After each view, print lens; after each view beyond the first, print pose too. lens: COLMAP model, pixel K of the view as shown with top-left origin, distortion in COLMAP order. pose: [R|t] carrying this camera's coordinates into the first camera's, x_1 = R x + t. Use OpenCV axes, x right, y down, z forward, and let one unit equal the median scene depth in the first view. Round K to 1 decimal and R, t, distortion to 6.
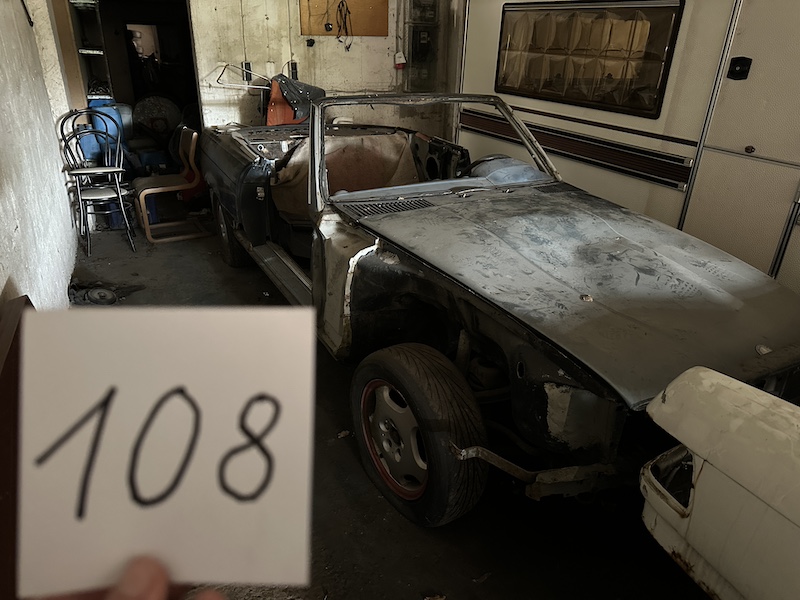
lens RADIAL K [[576.0, 0, 397.9], [0, 576.0, 303.6], [0, 0, 1]] dist [0.030489, -0.036398]
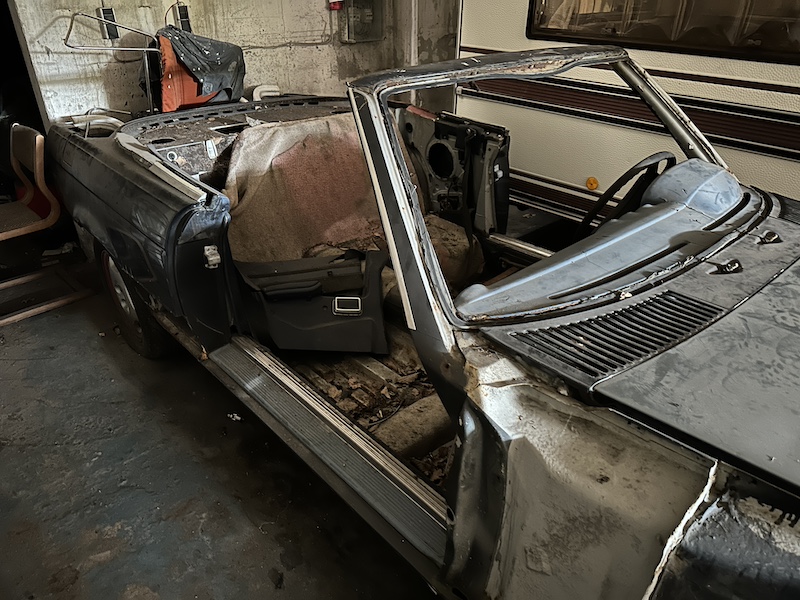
lens RADIAL K [[576.0, 0, 401.1], [0, 576.0, 294.7], [0, 0, 1]] dist [0.030489, -0.036398]
pose [[0.965798, -0.146928, 0.213648, -0.146139], [0.131424, 0.987665, 0.085122, -0.138466], [-0.223520, -0.054132, 0.973195, 0.341193]]
